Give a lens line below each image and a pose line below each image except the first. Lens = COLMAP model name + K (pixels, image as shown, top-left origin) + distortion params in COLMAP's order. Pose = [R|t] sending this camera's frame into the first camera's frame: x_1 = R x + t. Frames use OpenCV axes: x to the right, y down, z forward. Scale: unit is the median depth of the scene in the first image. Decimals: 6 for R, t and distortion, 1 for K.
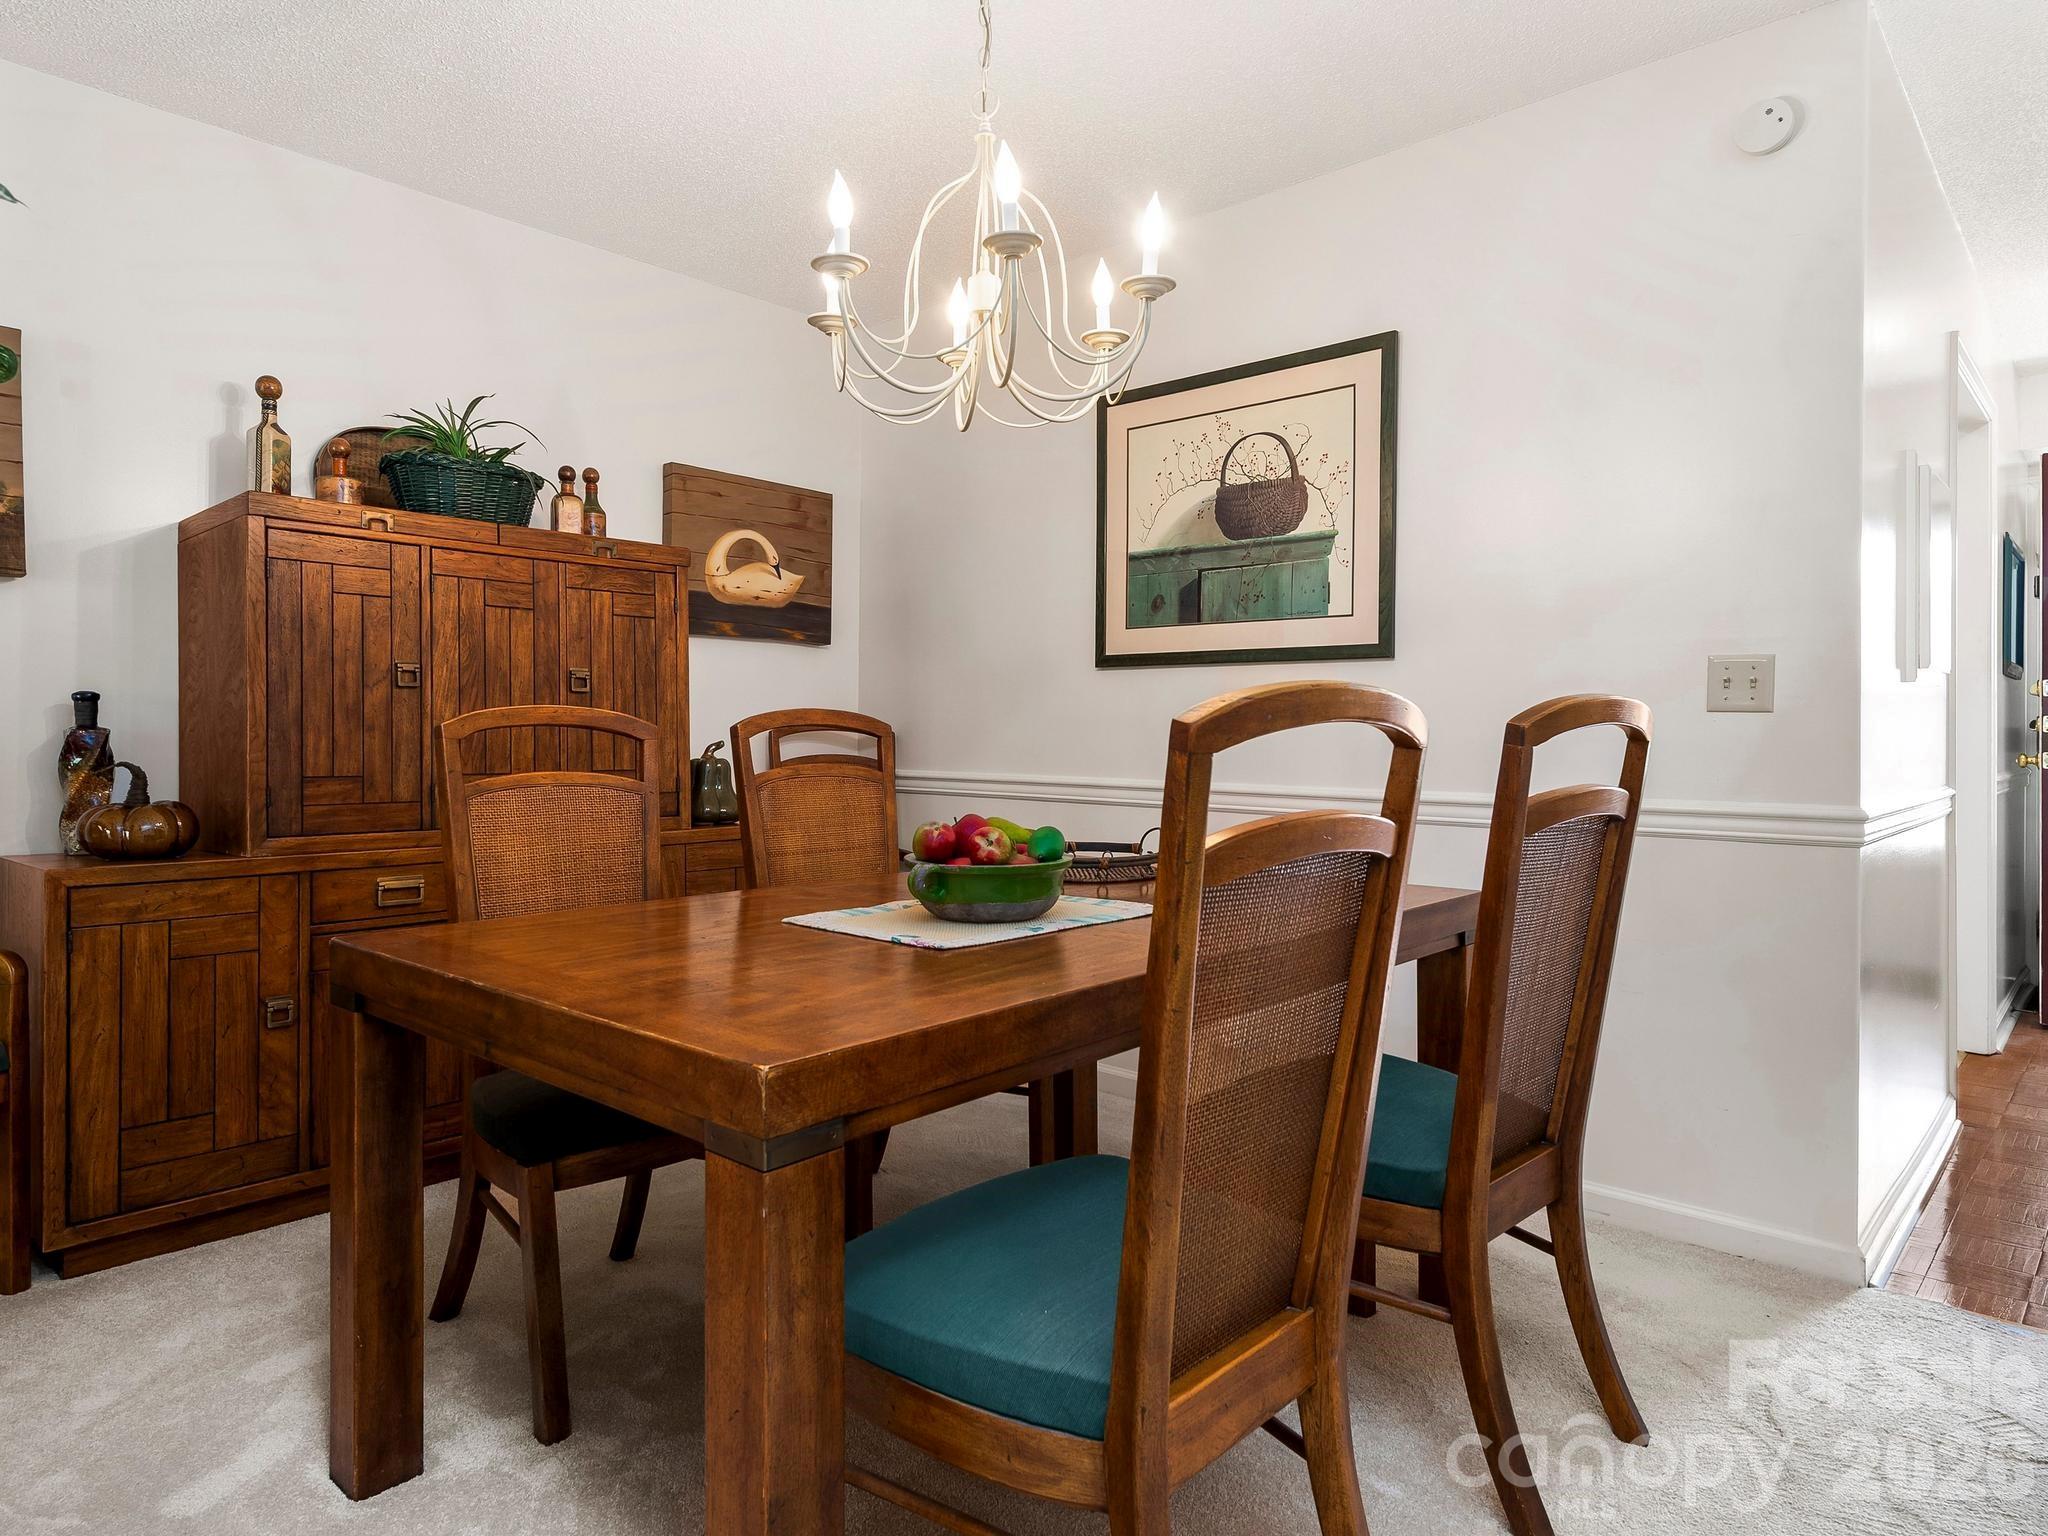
lens RADIAL K [[1248.8, 0, 1022.5], [0, 1248.8, 748.7], [0, 0, 1]] dist [0.024948, -0.012141]
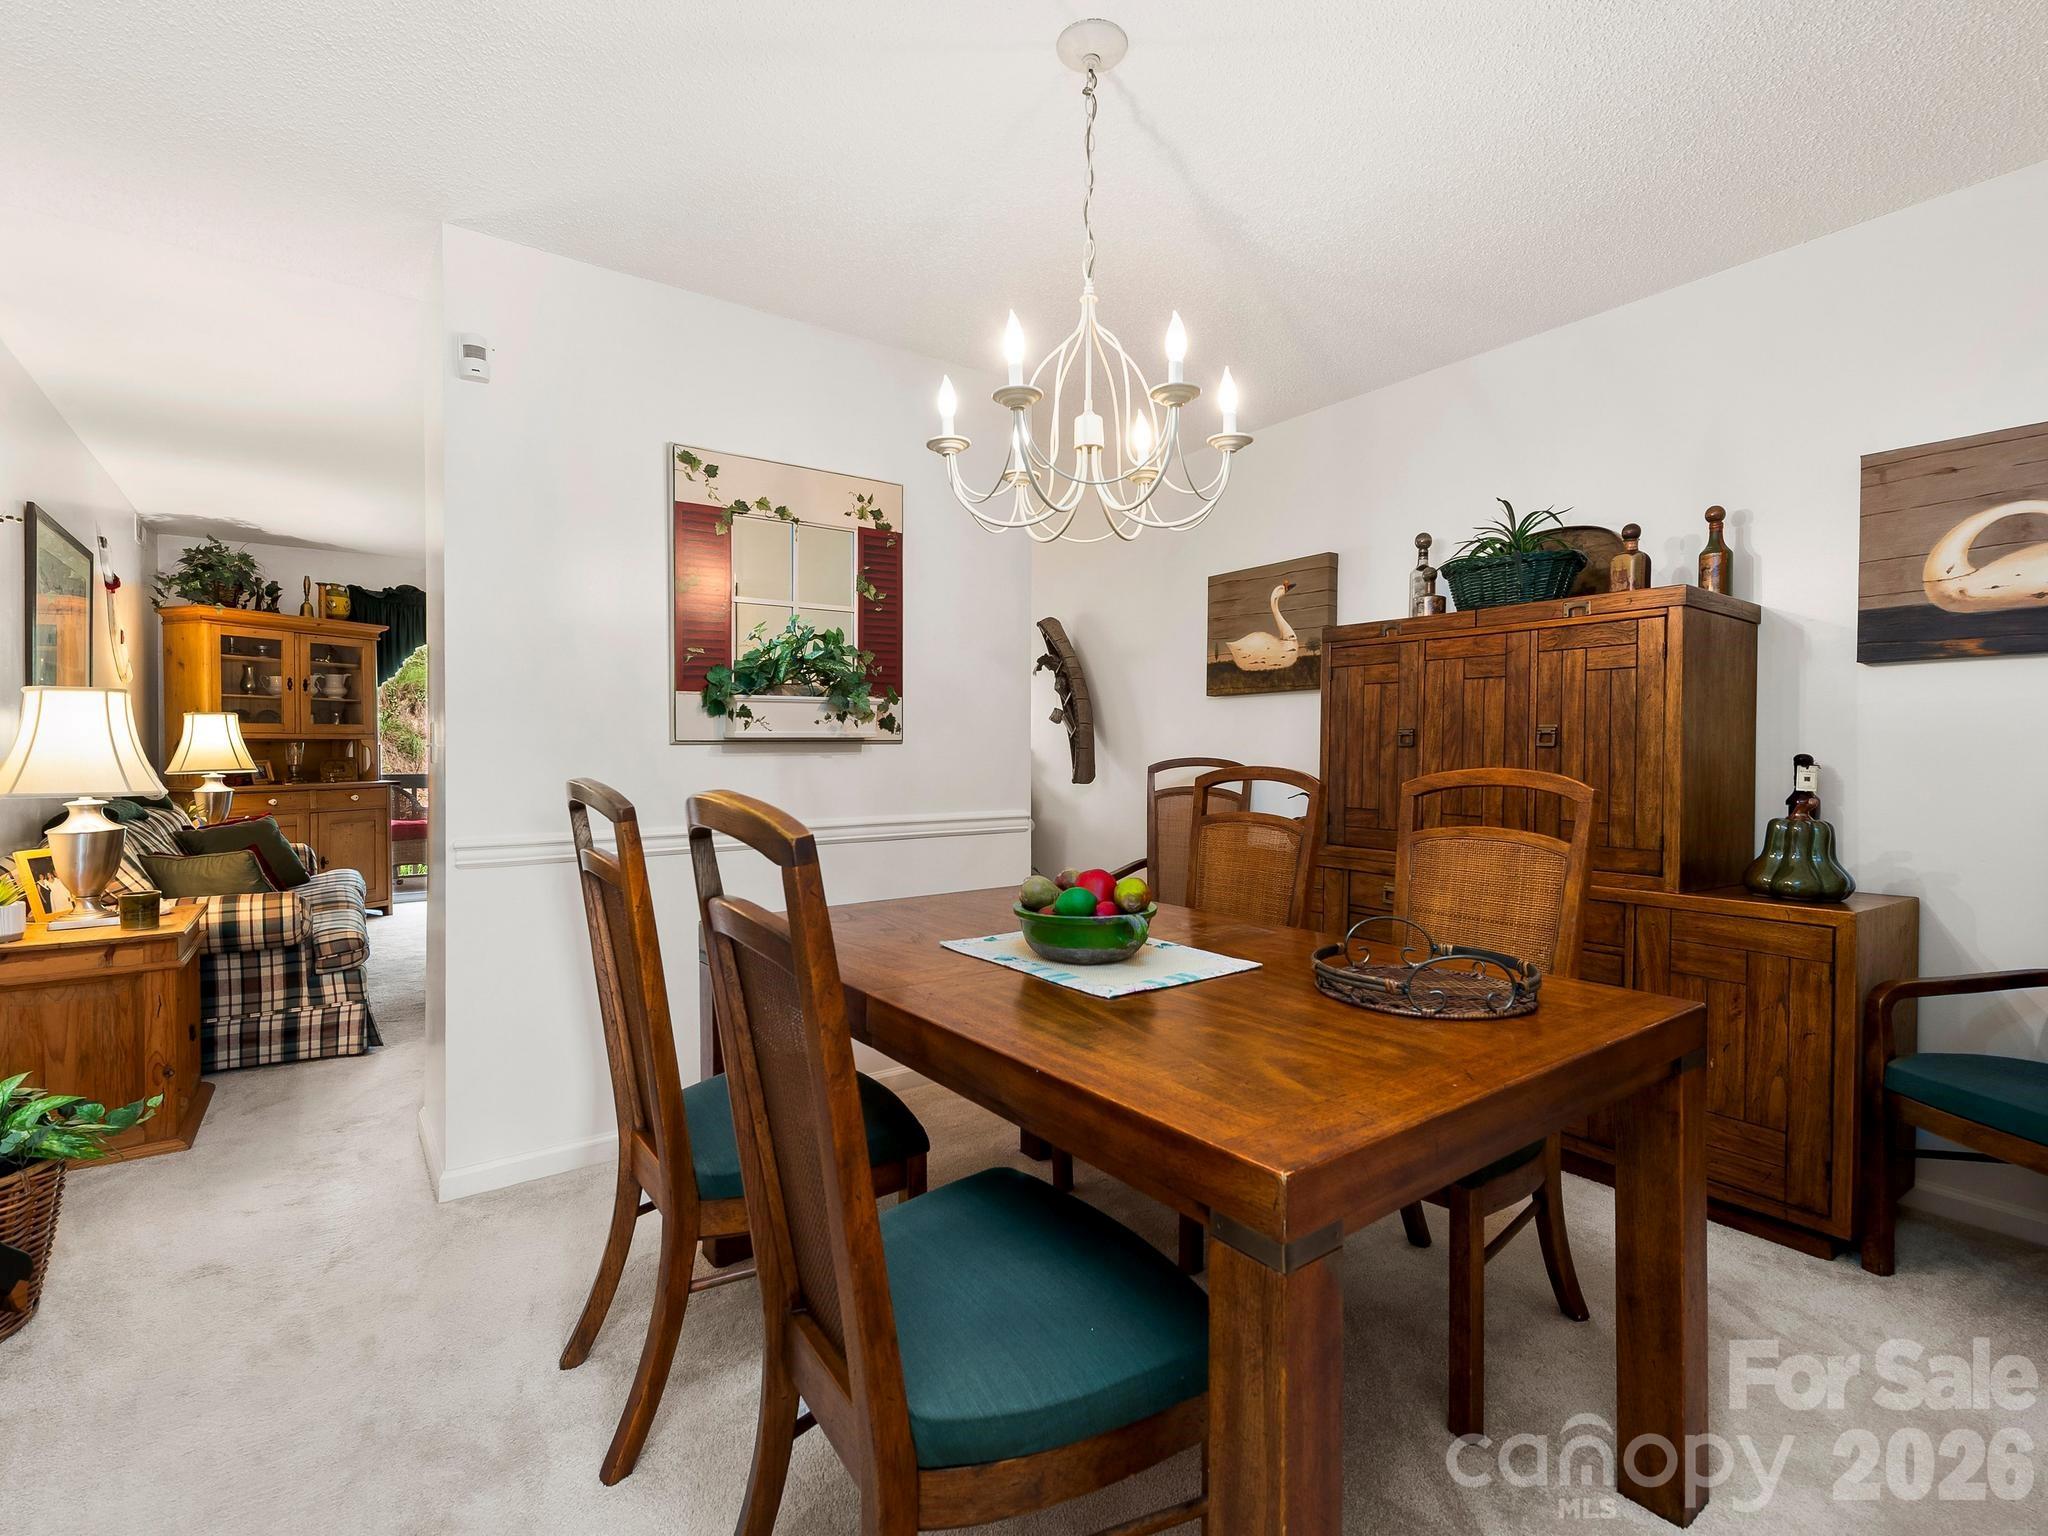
lens RADIAL K [[945.6, 0, 1019.4], [0, 945.6, 762.2], [0, 0, 1]] dist [0.003946, 0.000258]
pose [[-0.208059, 0.013584, -0.978022, 0.569445], [-0.009327, 0.999831, 0.015871, -0.042378], [0.978072, 0.012424, -0.207897, 0.758028]]
